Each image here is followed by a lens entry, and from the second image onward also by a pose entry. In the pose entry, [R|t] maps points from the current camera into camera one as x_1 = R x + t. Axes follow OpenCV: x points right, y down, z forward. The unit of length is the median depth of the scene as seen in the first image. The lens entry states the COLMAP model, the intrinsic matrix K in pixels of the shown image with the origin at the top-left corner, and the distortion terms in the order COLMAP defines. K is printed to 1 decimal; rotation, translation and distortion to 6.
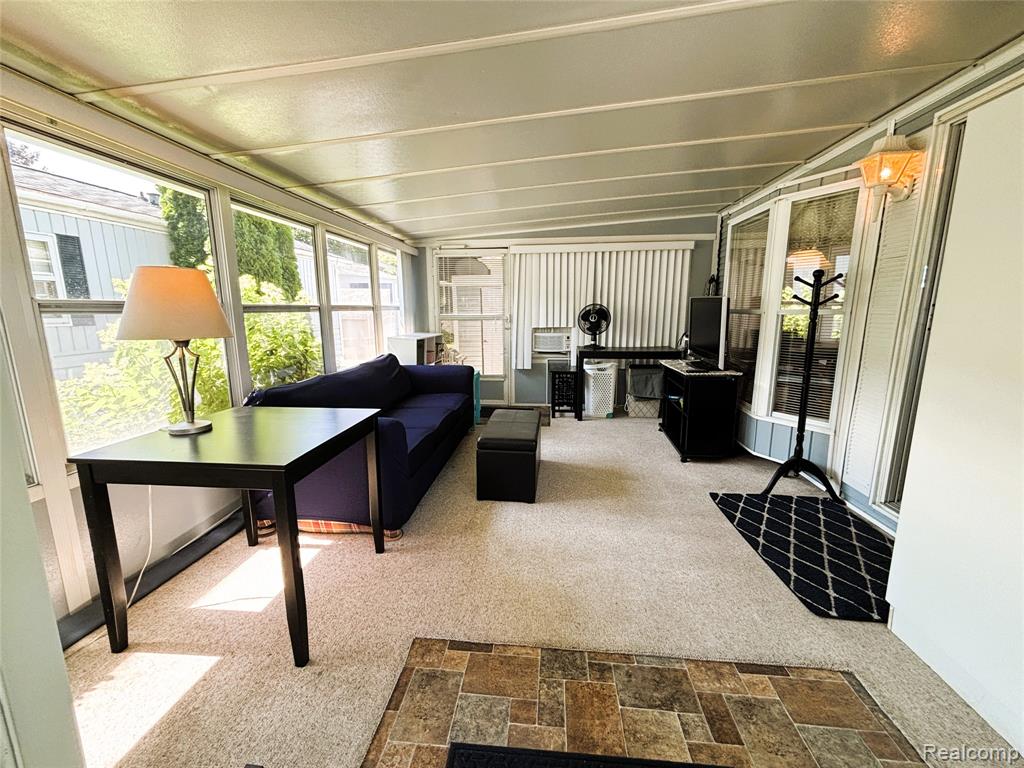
lens RADIAL K [[411.7, 0, 508.2], [0, 411.7, 383.9], [0, 0, 1]] dist [0.000771, -0.001471]
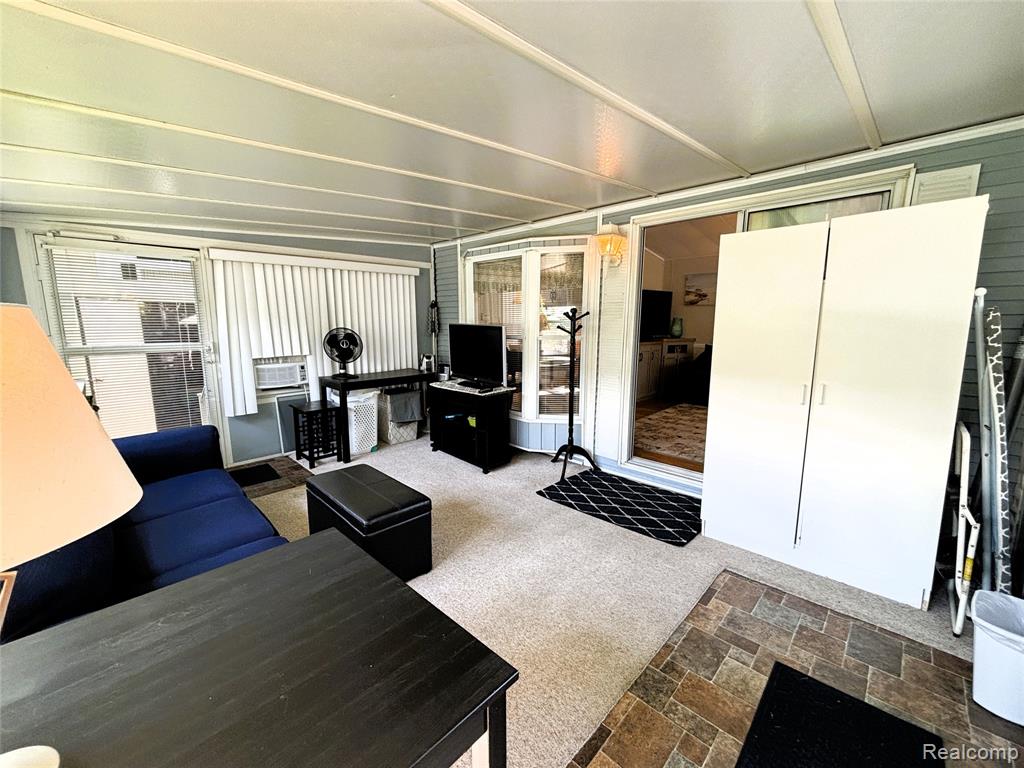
lens RADIAL K [[411.7, 0, 509.5], [0, 411.7, 383.7], [0, 0, 1]] dist [0.000771, -0.001471]
pose [[0.628629, -0.115372, 0.769100, -0.381961], [0.138477, 0.989737, 0.035285, -0.084997], [-0.765278, 0.084322, 0.638154, 0.251075]]
